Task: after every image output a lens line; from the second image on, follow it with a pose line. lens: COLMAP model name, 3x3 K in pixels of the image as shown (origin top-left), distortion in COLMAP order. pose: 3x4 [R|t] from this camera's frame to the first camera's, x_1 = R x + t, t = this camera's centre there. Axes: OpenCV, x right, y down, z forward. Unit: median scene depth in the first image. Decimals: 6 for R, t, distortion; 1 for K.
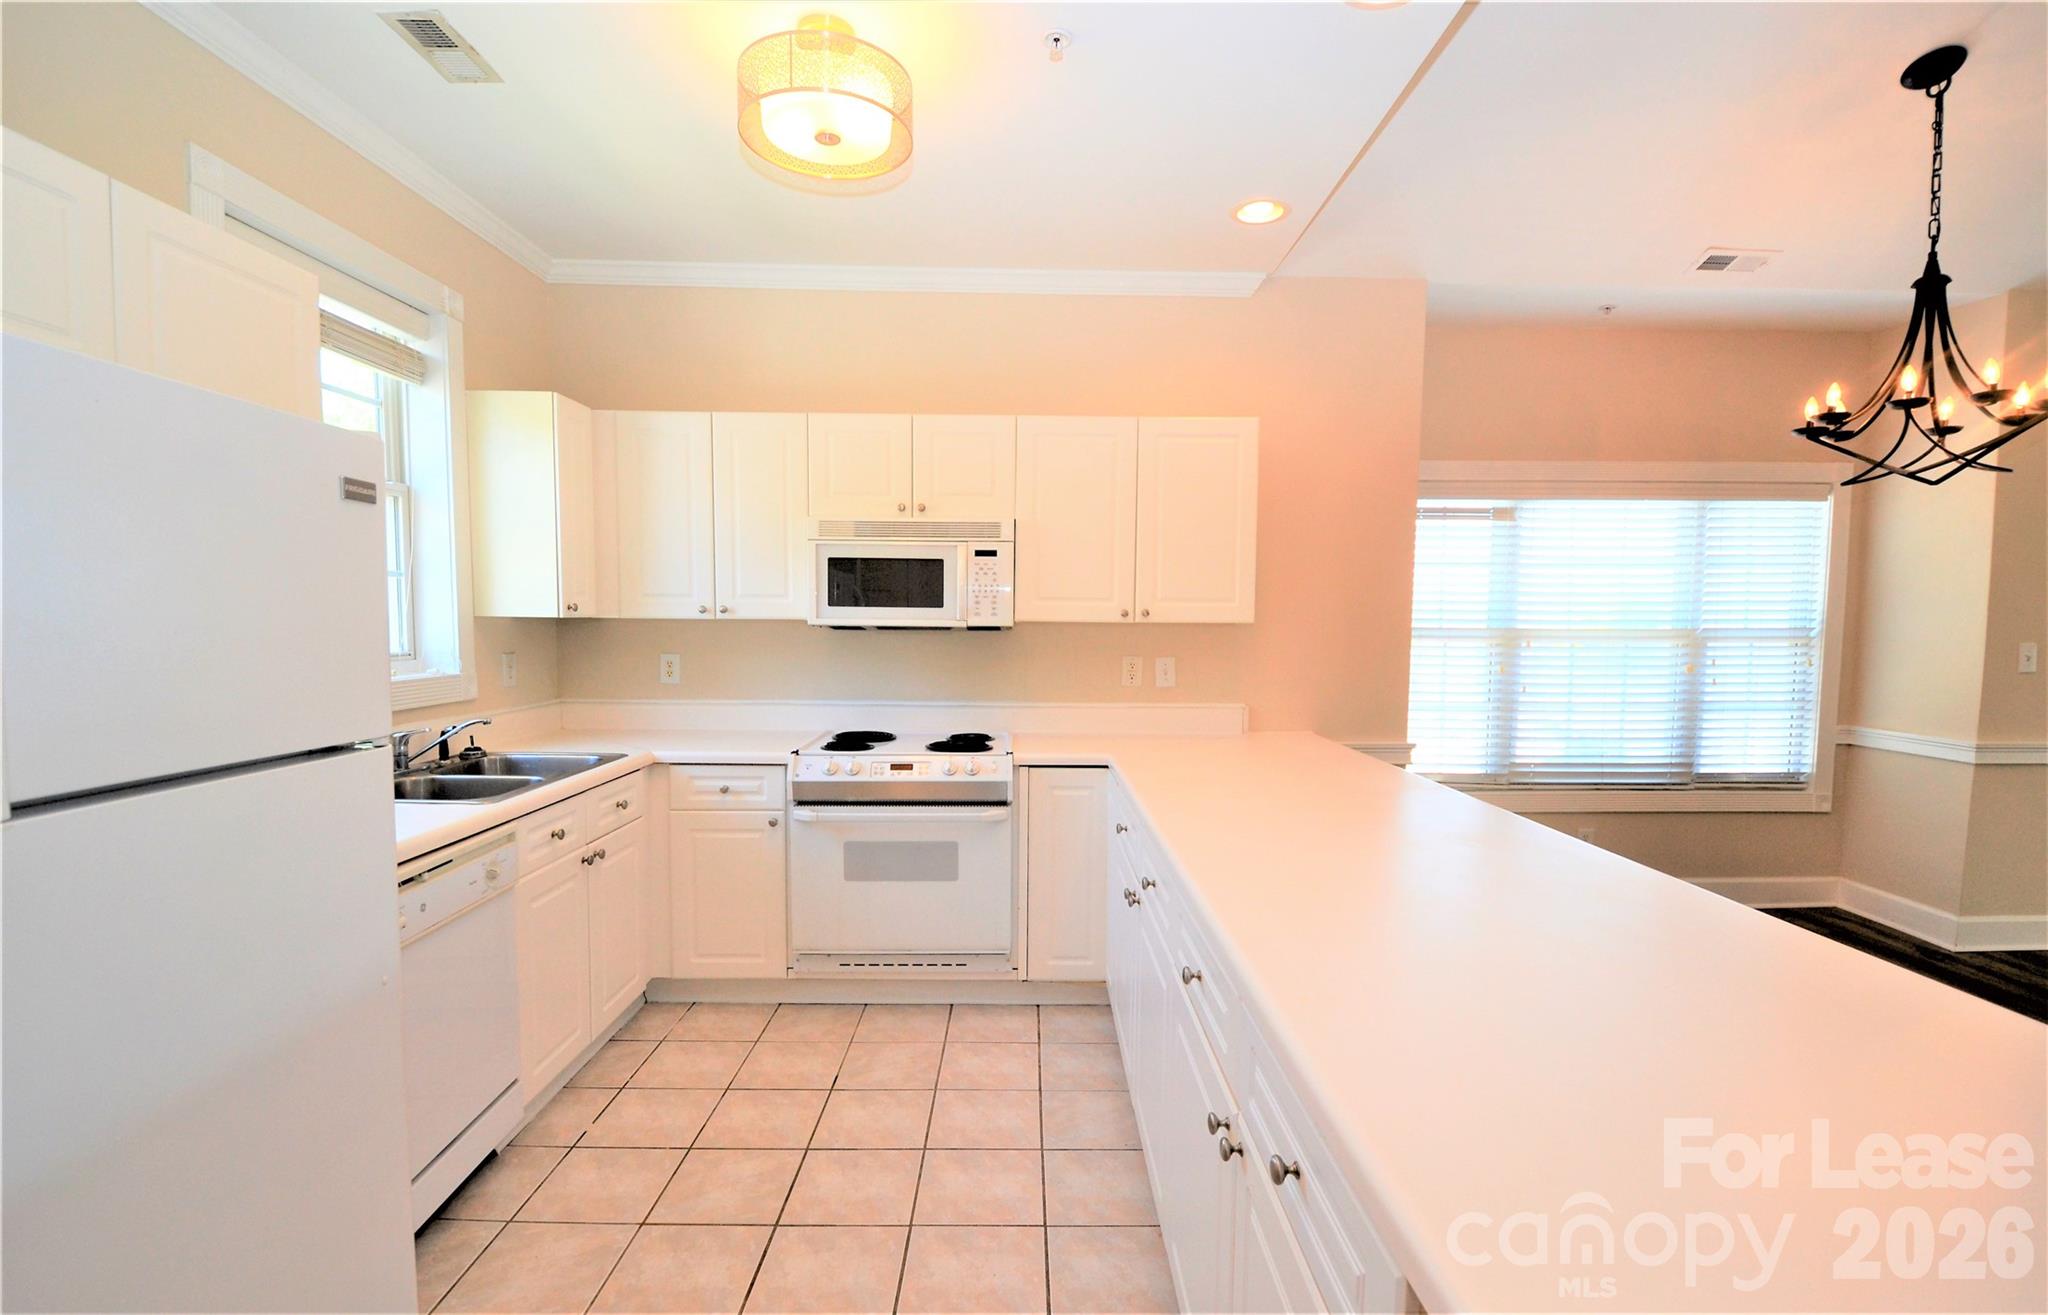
lens RADIAL K [[938.4, 0, 1026.2], [0, 938.4, 690.7], [0, 0, 1]] dist [0.020174, -0.023054]
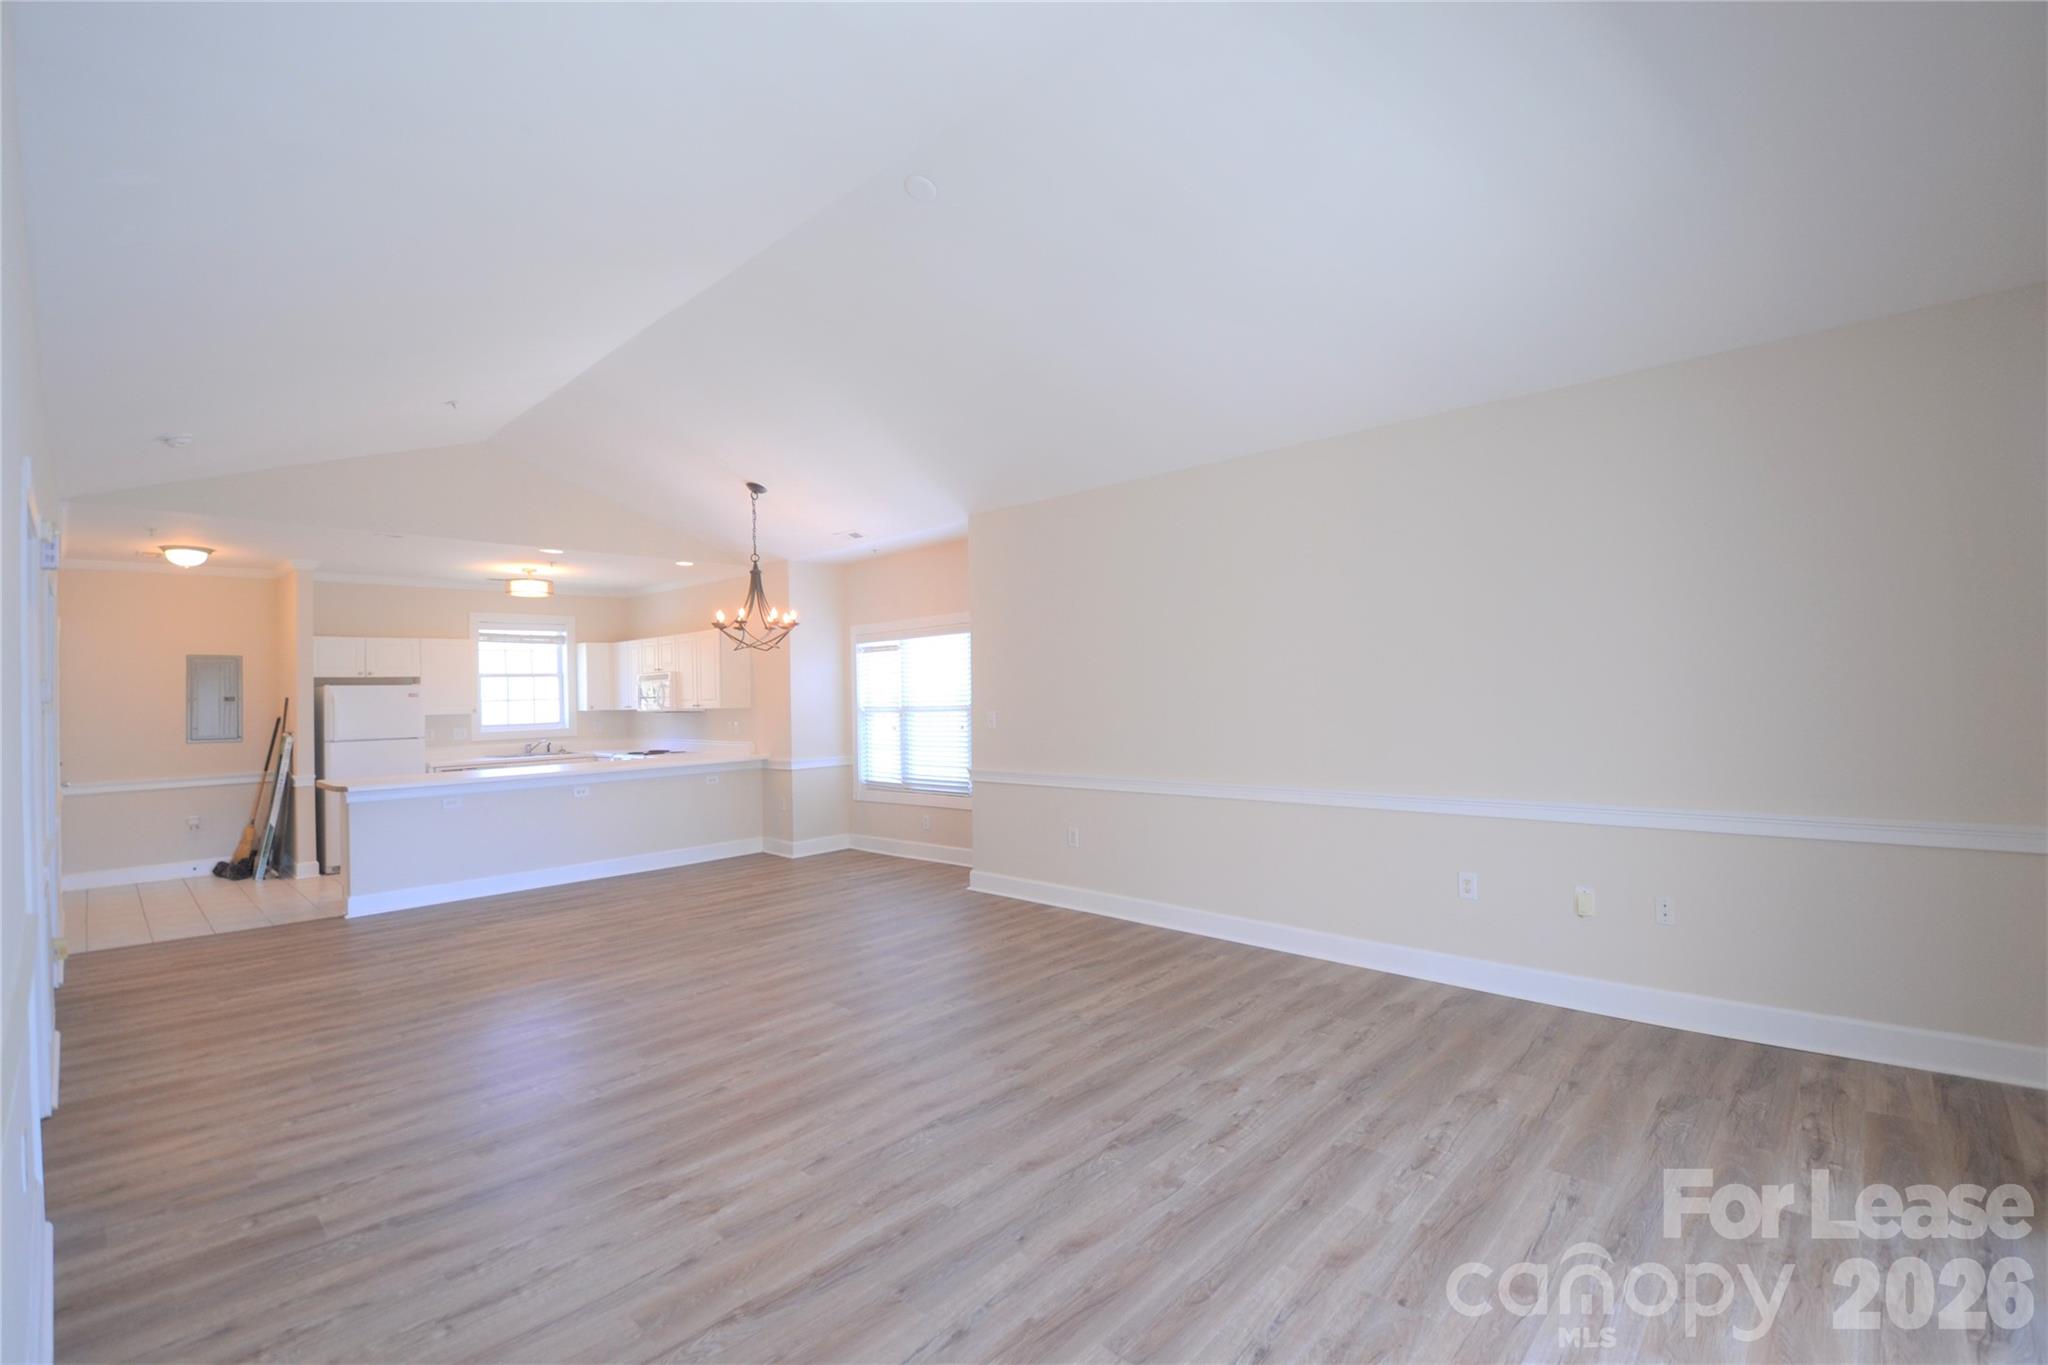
lens RADIAL K [[904.7, 0, 1024.0], [0, 904.7, 682.5], [0, 0, 1]] dist [0.015889, -0.020487]
pose [[0.721134, -0.038525, -0.691724, 2.549922], [-0.016424, 0.997221, -0.072662, 0.019278], [0.692601, 0.063760, 0.718497, -0.181411]]
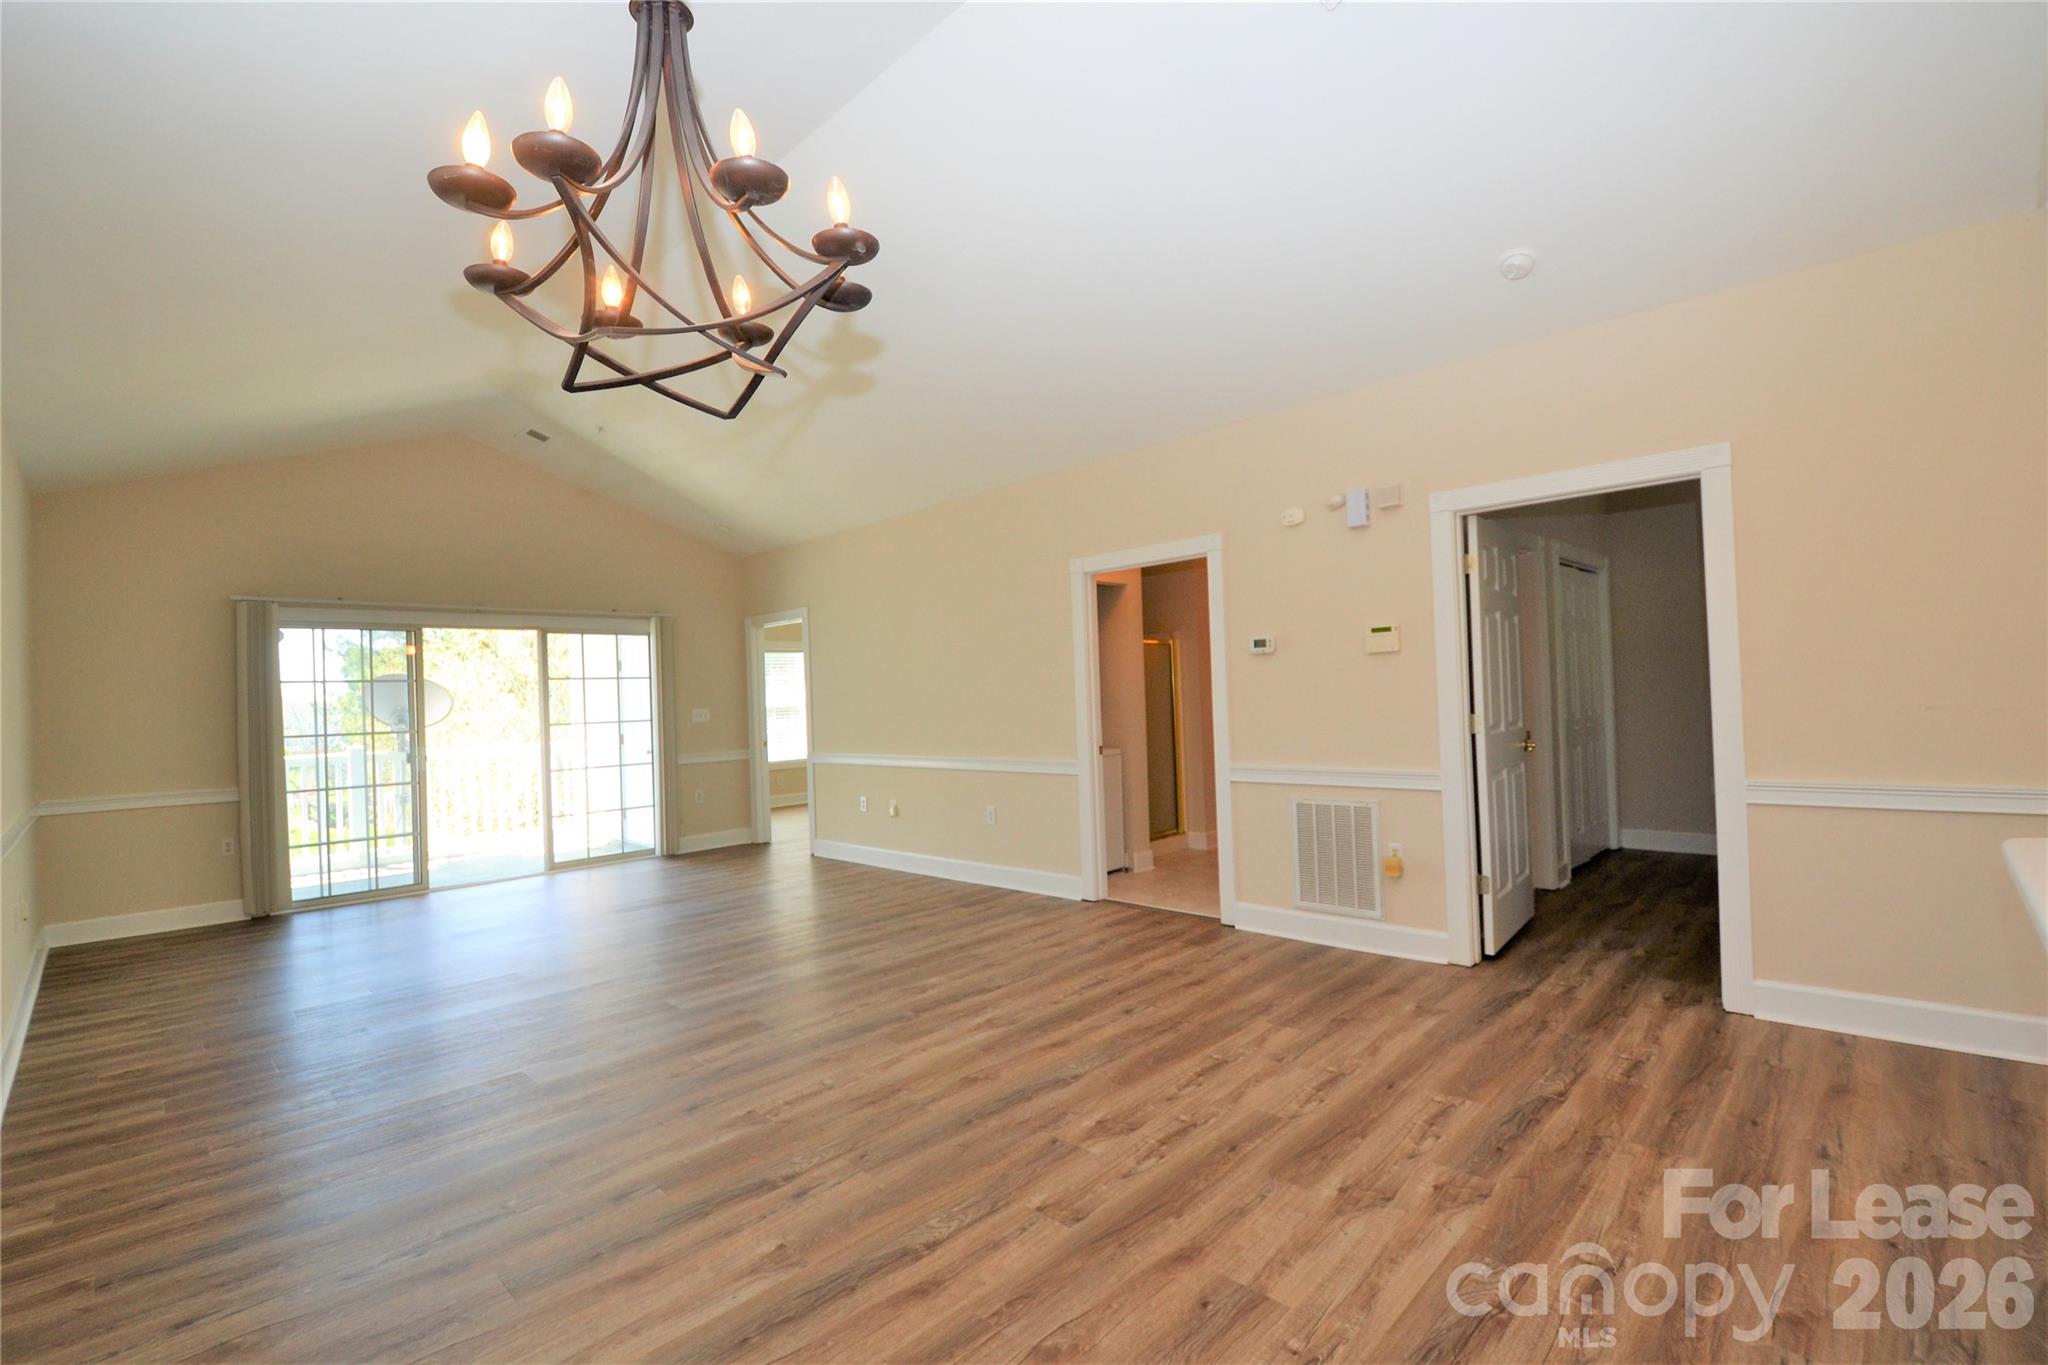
lens RADIAL K [[904.7, 0, 1024.0], [0, 904.7, 682.5], [0, 0, 1]] dist [0.015889, -0.020487]
pose [[-0.706111, 0.028183, 0.707540, 0.382979], [0.083108, 0.995600, 0.043283, -0.055742], [-0.703207, 0.089365, -0.705346, 1.007127]]
